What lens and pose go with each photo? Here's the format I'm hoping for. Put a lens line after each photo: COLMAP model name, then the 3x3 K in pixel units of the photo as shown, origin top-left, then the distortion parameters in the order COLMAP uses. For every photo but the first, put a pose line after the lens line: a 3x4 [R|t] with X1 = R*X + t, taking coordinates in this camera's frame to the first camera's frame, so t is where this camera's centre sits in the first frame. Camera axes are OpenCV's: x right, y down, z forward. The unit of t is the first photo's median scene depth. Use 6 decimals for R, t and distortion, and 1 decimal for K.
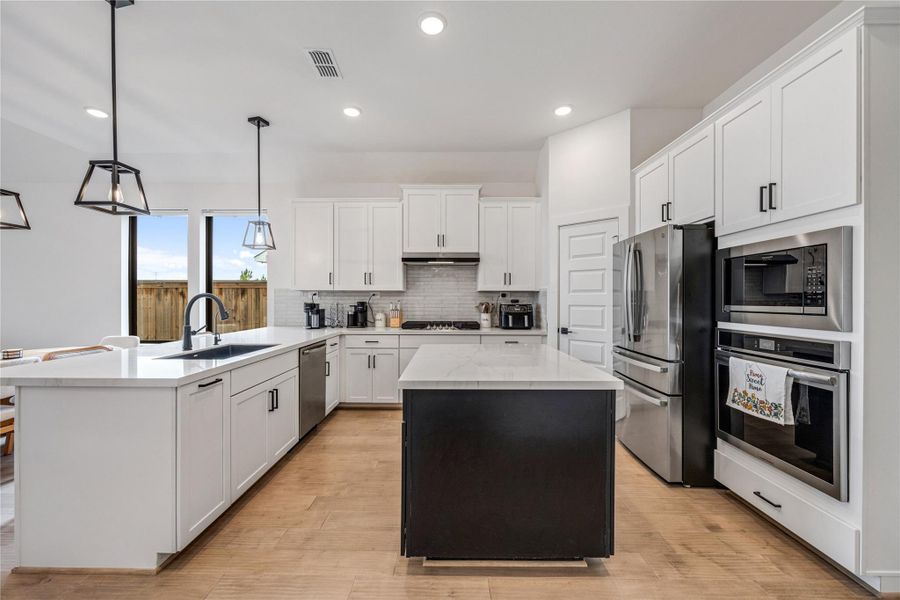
lens RADIAL K [[361.6, 0, 446.6], [0, 361.6, 301.2], [0, 0, 1]] dist [-0.001313, -0.000681]
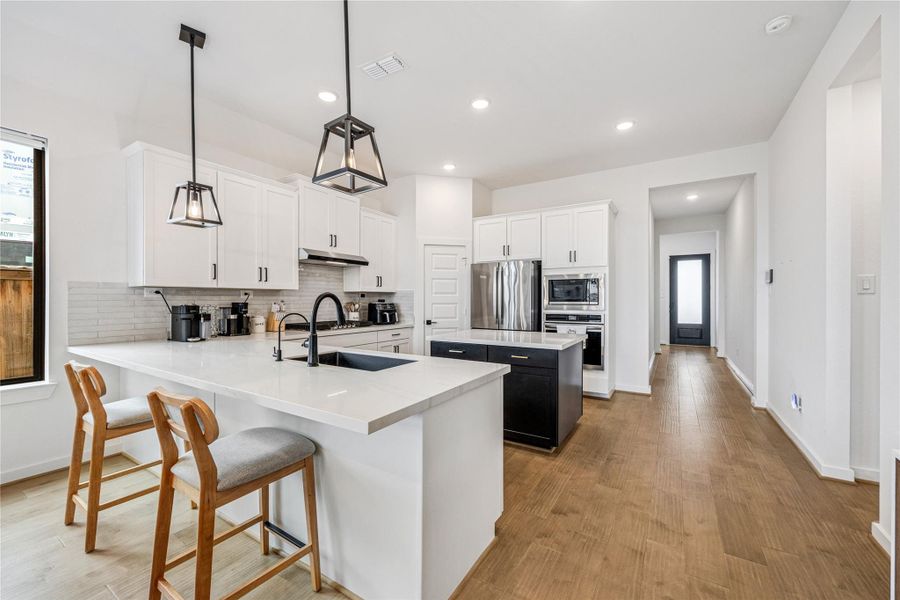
lens RADIAL K [[361.6, 0, 448.7], [0, 361.6, 301.9], [0, 0, 1]] dist [-0.001313, -0.000681]
pose [[0.521361, -0.008279, 0.853296, -0.818147], [0.005903, 0.999964, 0.006095, -0.002473], [-0.853316, 0.001859, 0.521391, 0.235578]]
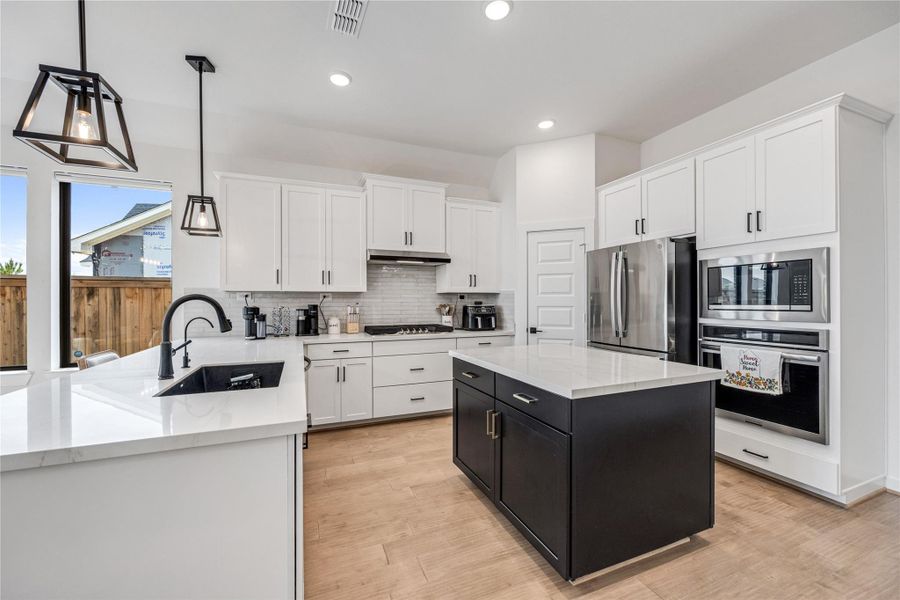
lens RADIAL K [[361.6, 0, 447.0], [0, 361.6, 301.6], [0, 0, 1]] dist [-0.001313, -0.000681]
pose [[0.922784, -0.005121, 0.385284, -0.329001], [0.006900, 0.999971, -0.003236, -0.001102], [-0.385256, 0.005645, 0.922792, 0.117460]]
